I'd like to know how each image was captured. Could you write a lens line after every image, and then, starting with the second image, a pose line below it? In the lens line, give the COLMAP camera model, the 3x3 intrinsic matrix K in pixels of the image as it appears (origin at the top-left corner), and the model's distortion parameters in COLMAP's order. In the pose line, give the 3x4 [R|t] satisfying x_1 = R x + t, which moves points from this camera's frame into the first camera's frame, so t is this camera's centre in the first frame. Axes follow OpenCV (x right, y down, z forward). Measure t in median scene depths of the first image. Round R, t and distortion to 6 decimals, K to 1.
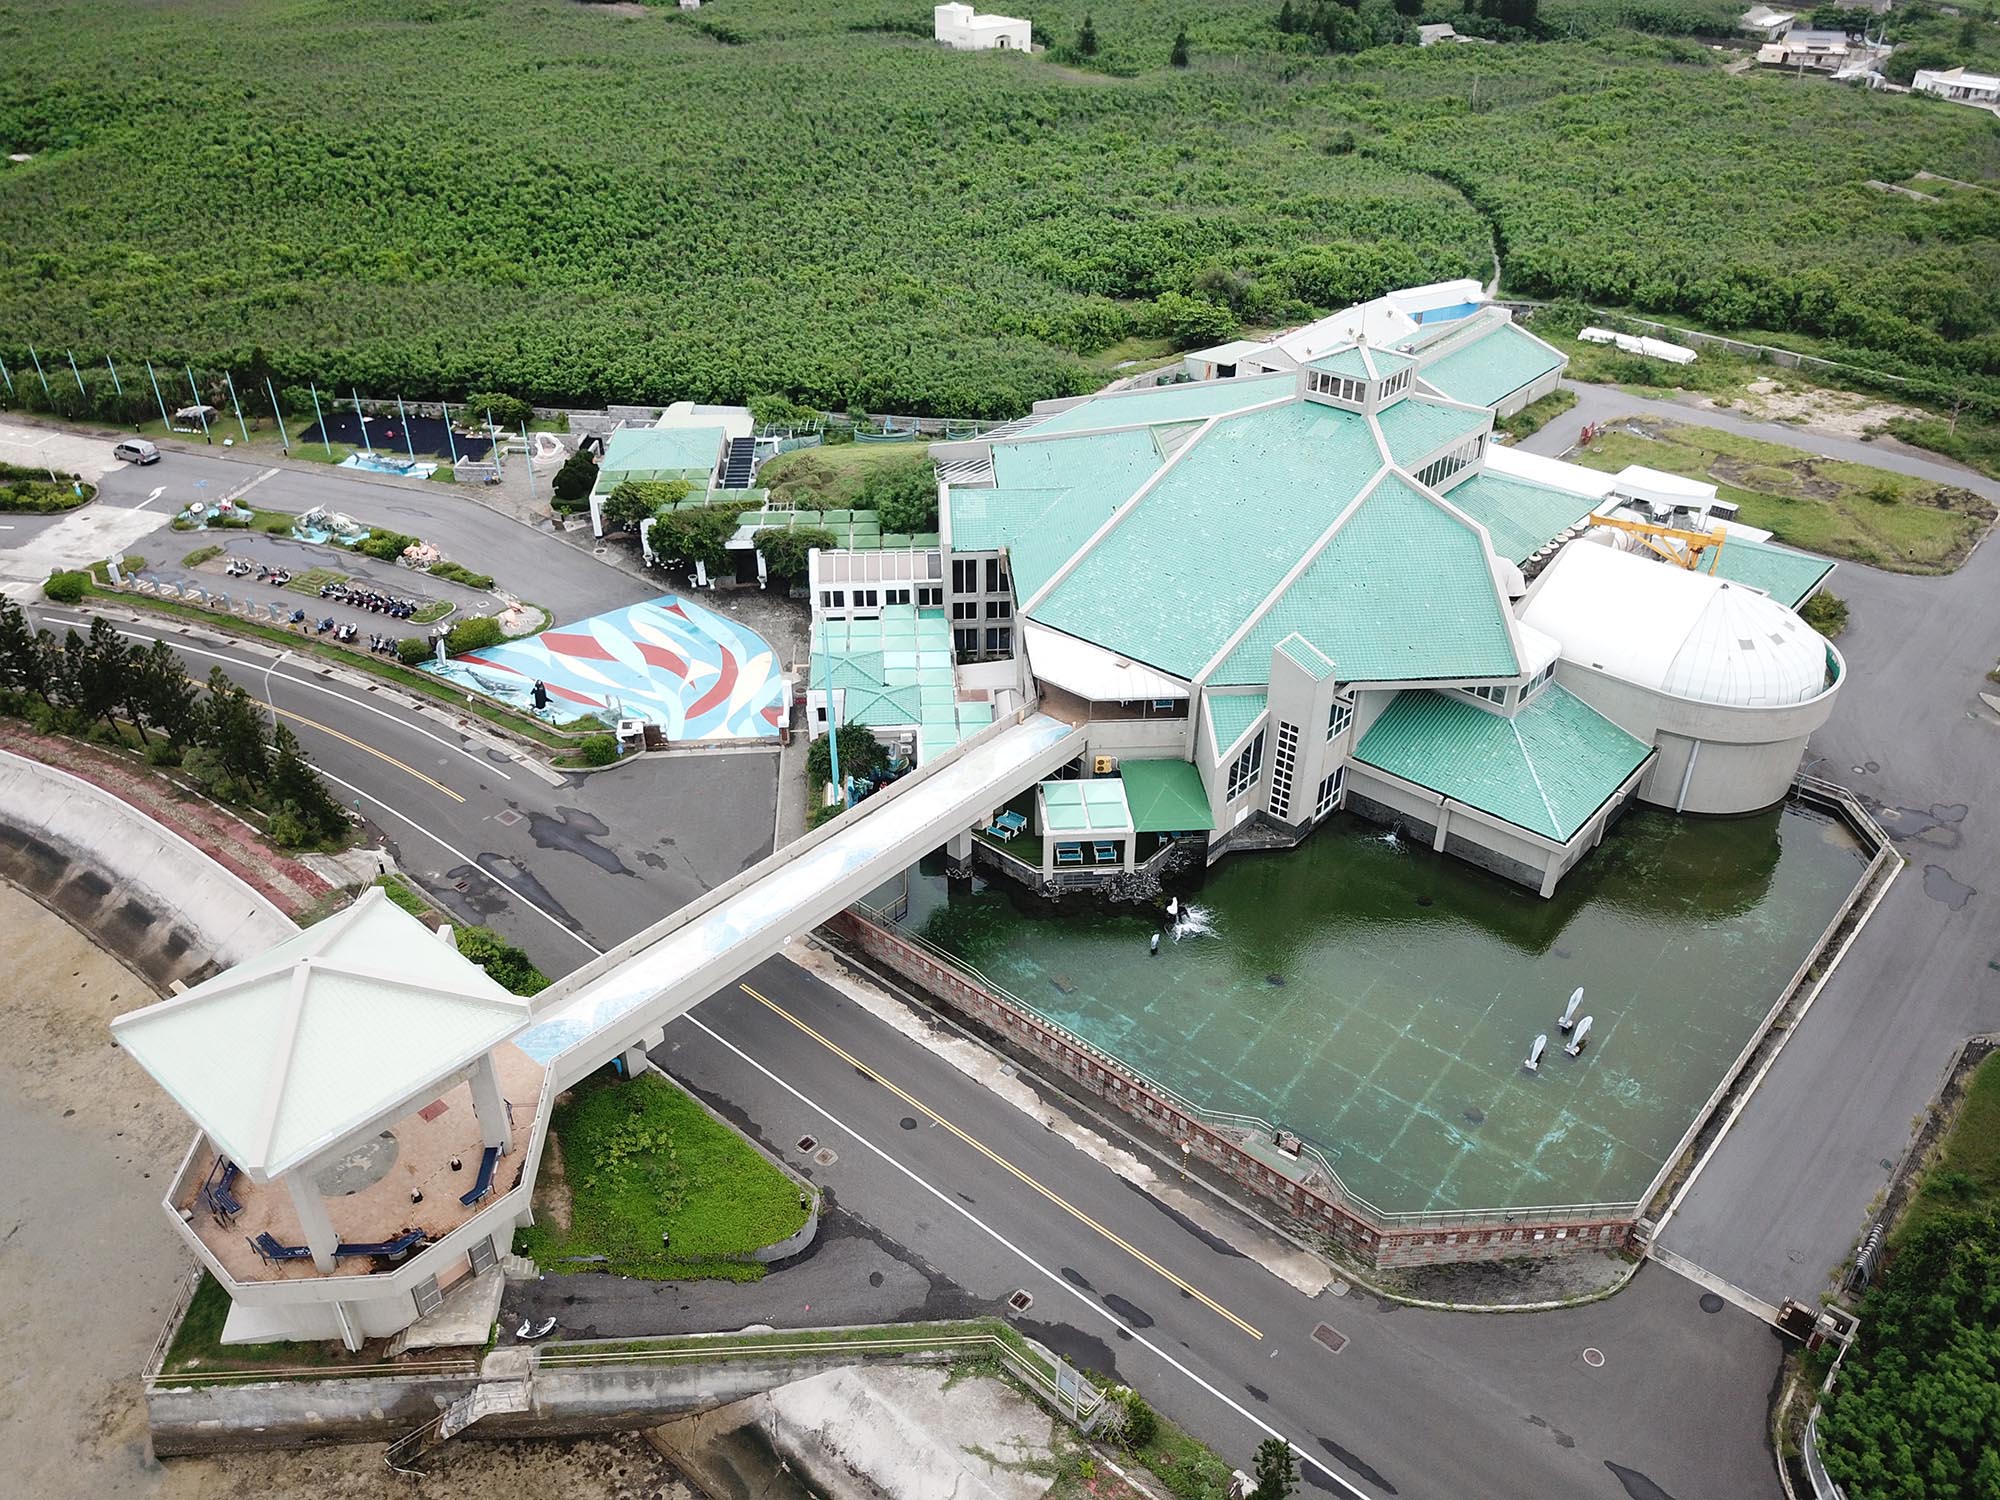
lens RADIAL K [[1512.8, 0, 1000.0], [0, 1512.8, 750.0], [0, 0, 1]] dist [0.004506, 0.000231]
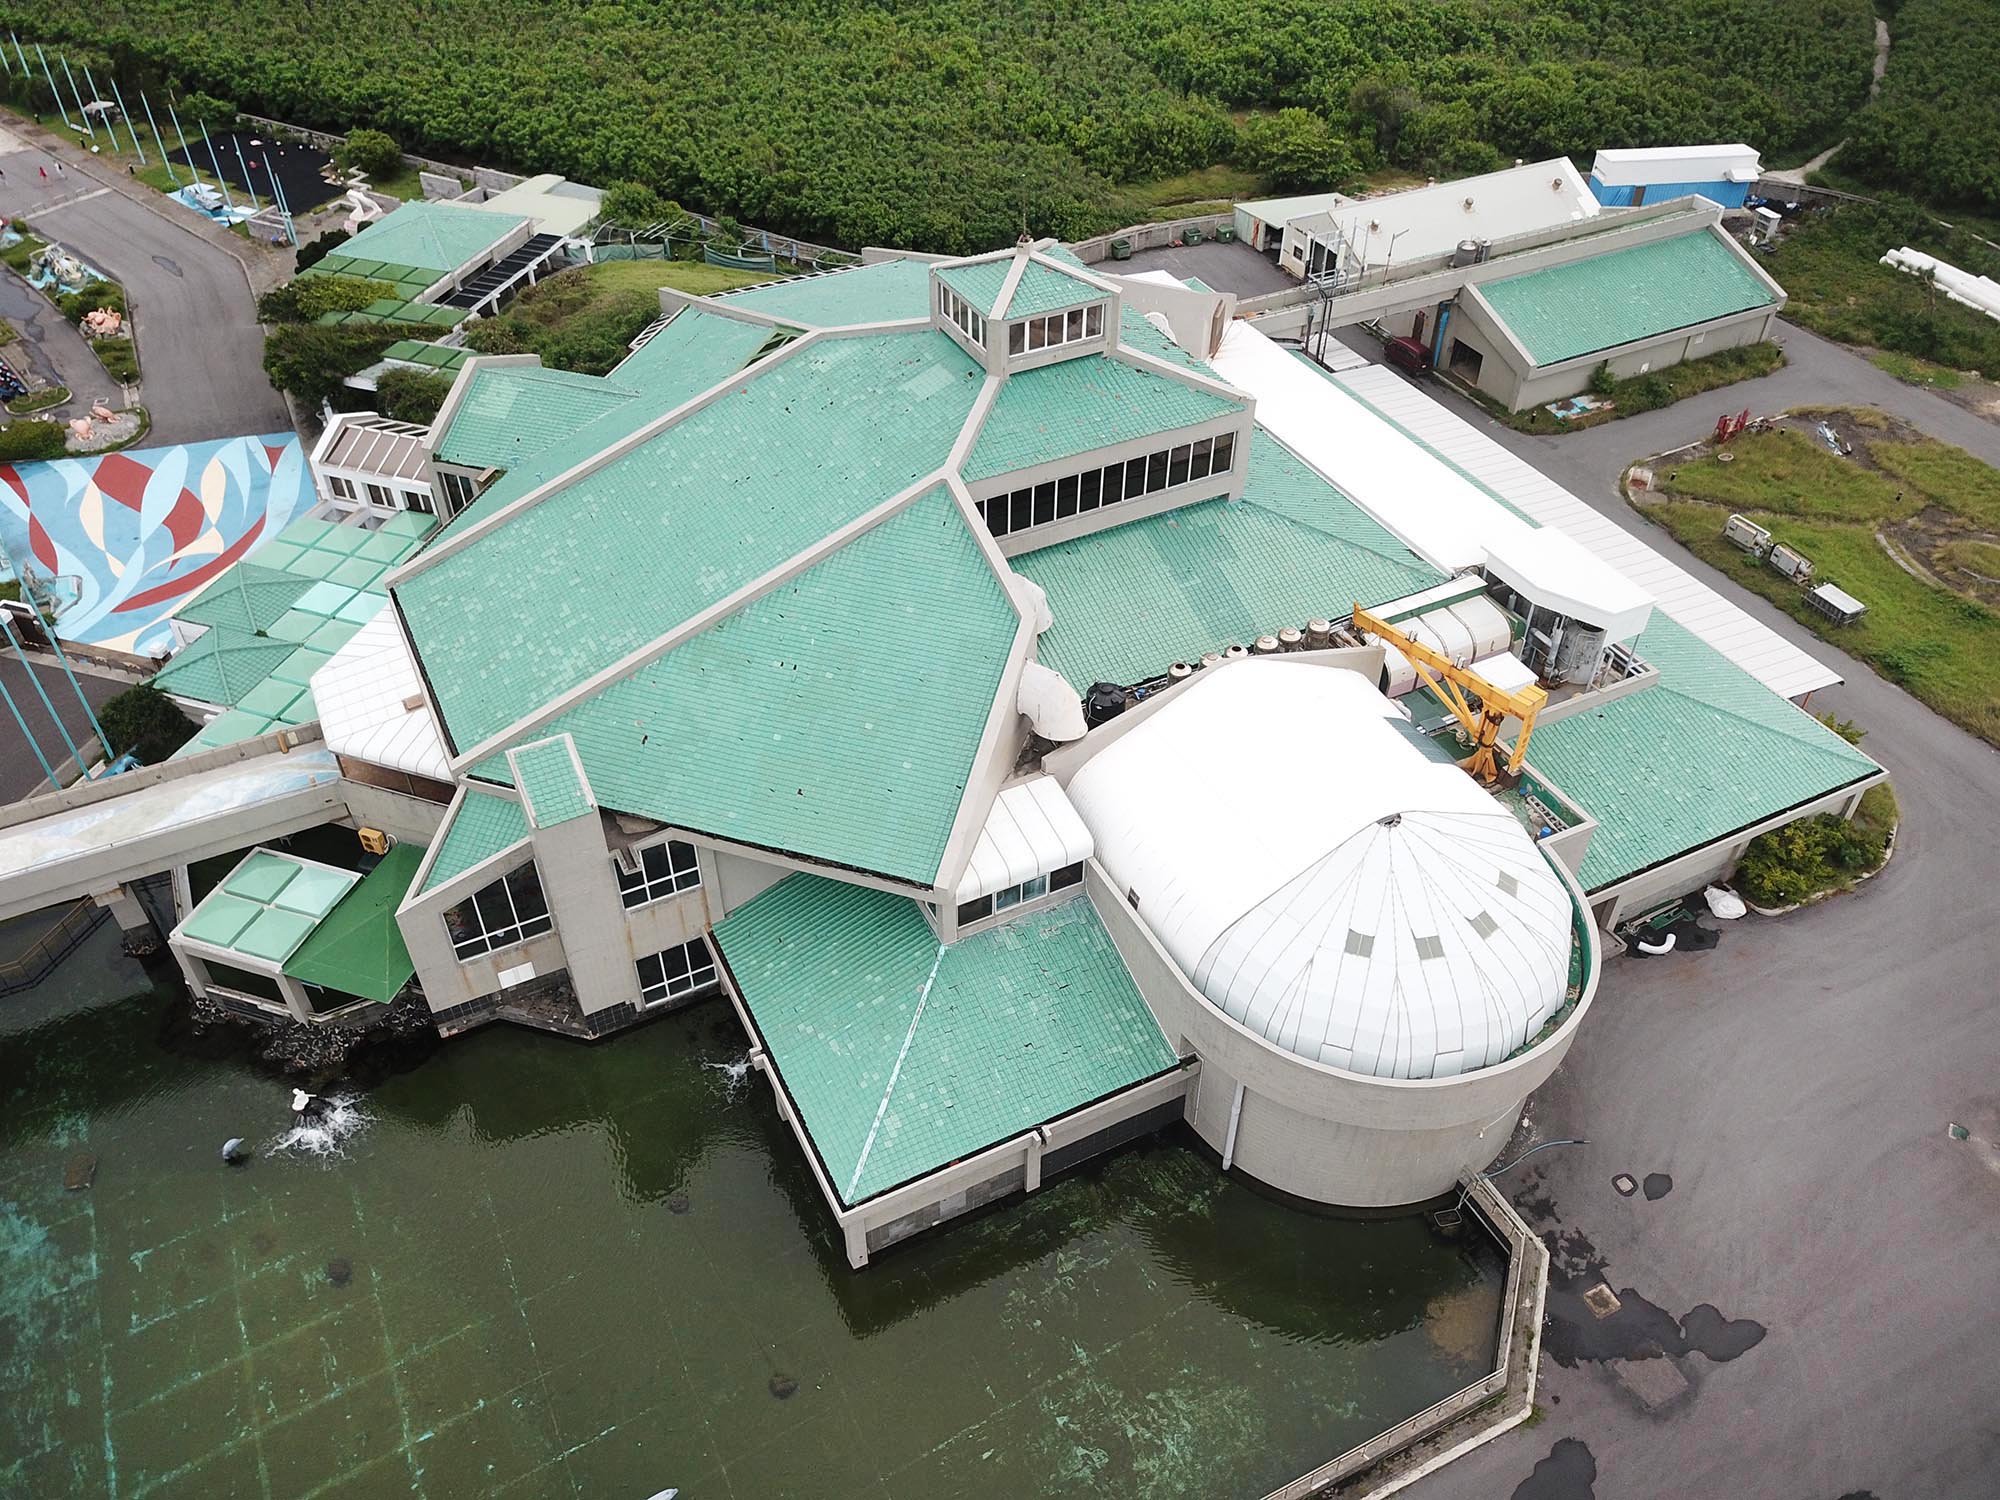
lens RADIAL K [[1529.9, 0, 995.0], [0, 1529.9, 758.6], [0, 0, 1]] dist [0.006157, 0.005440]
pose [[0.927736, 0.247344, -0.279513, 0.300337], [-0.202914, 0.962791, 0.178490, -0.120699], [0.313261, -0.108874, 0.943405, 0.265806]]
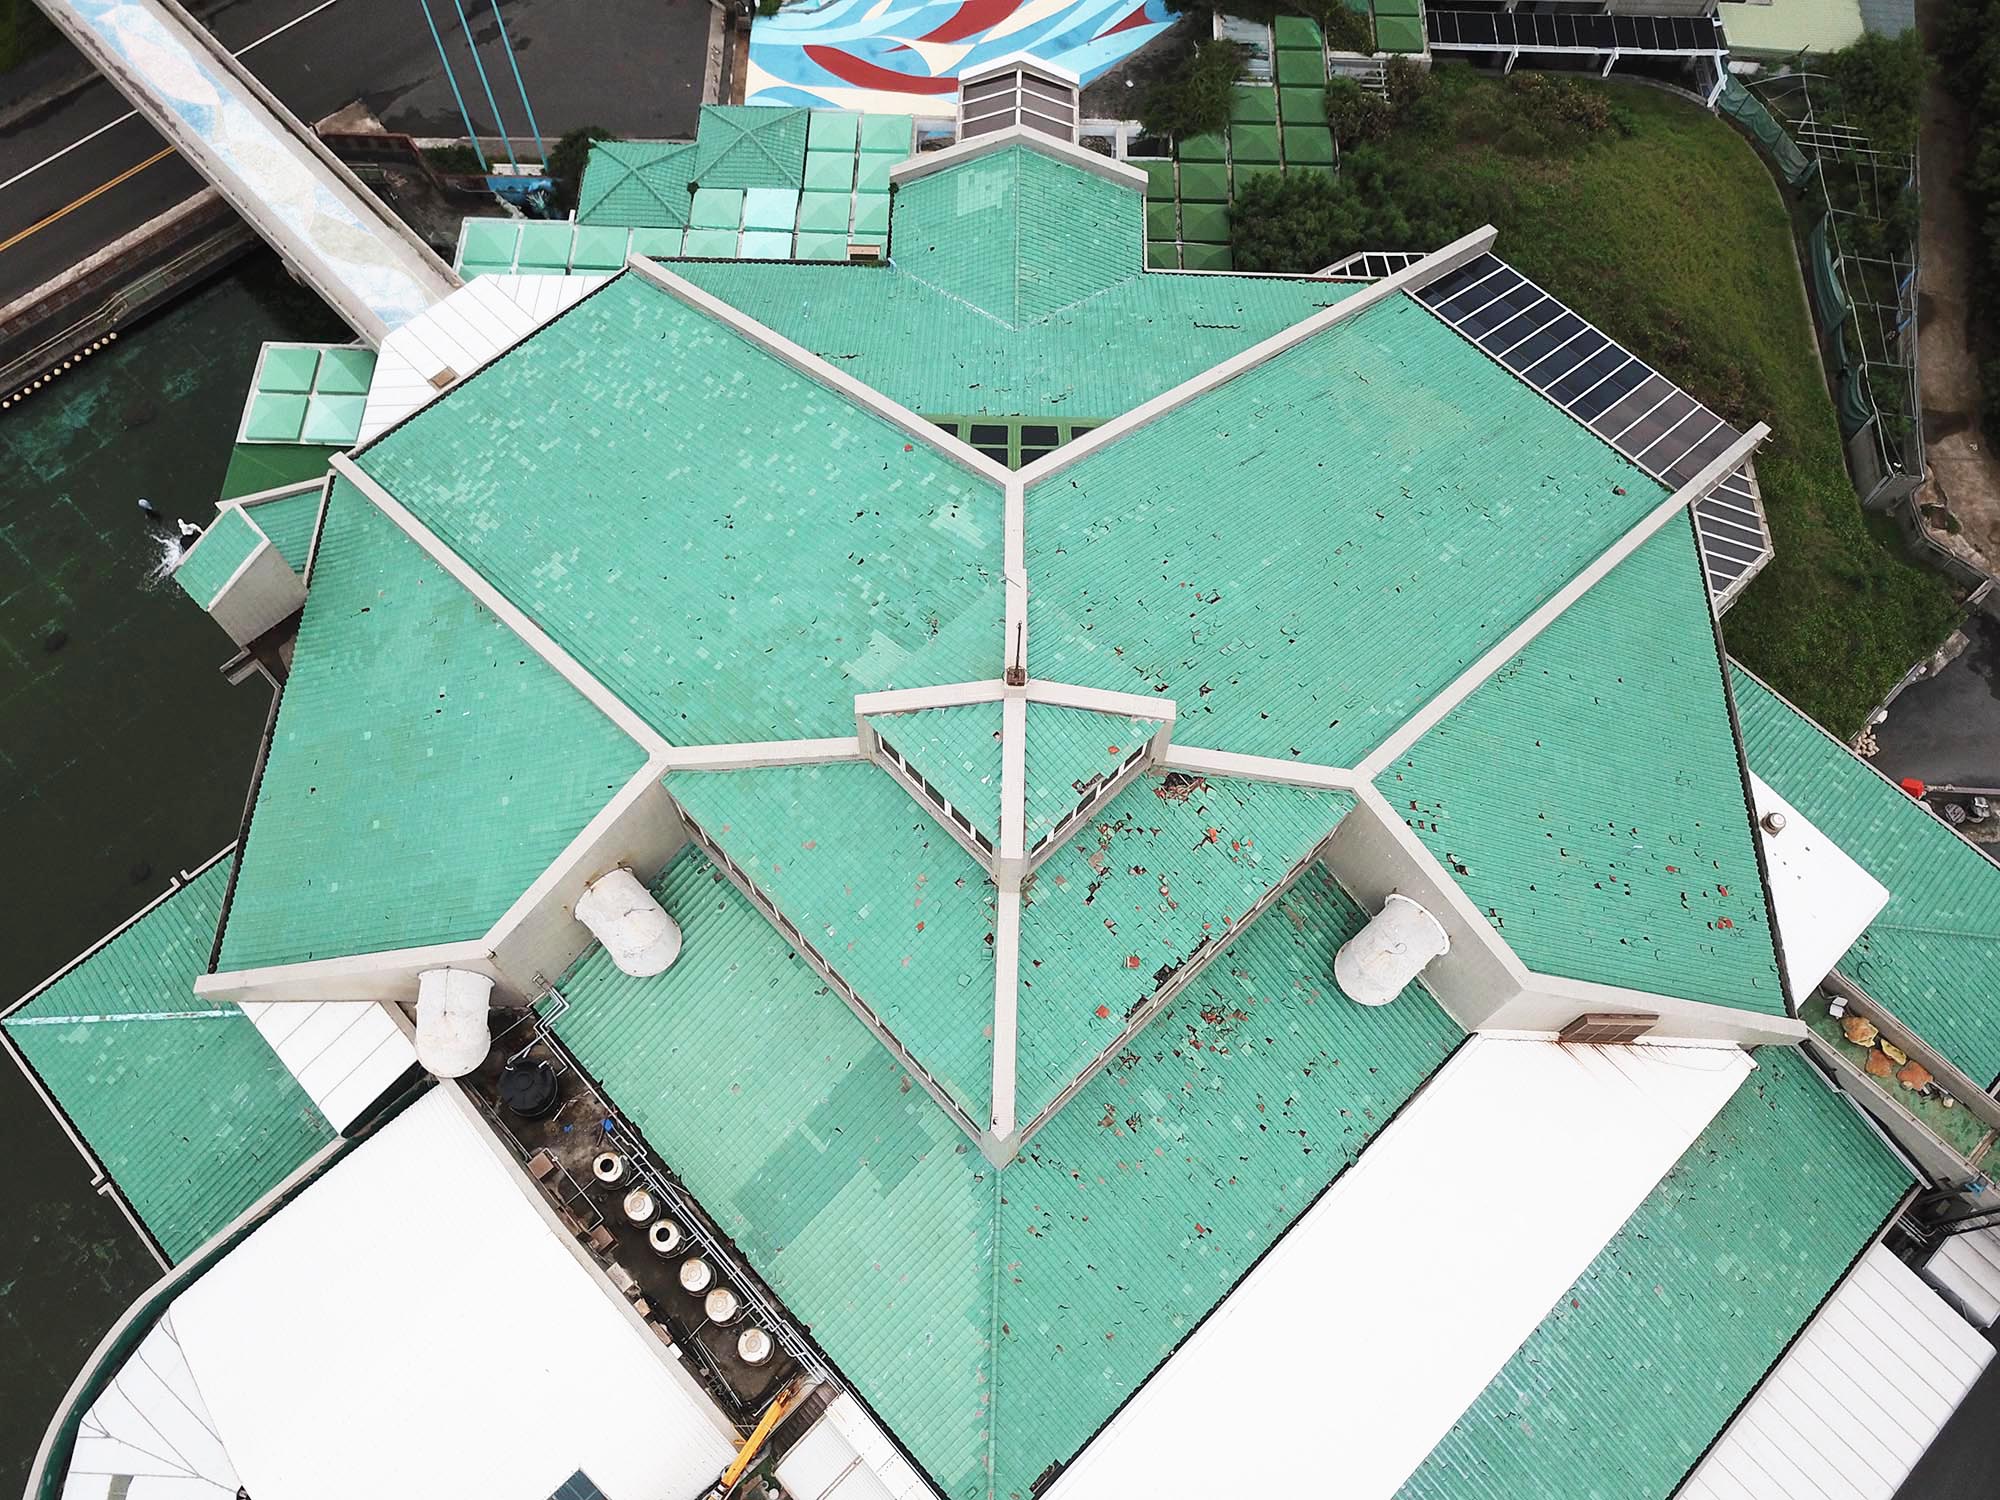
lens RADIAL K [[1536.2, 0, 987.8], [0, 1536.2, 755.6], [0, 0, 1]] dist [0.005958, 0.001169]
pose [[-0.086808, 0.906996, -0.412094, 0.273947], [-0.554171, 0.299785, 0.776546, -0.368816], [0.827864, 0.295782, 0.476607, 0.549662]]
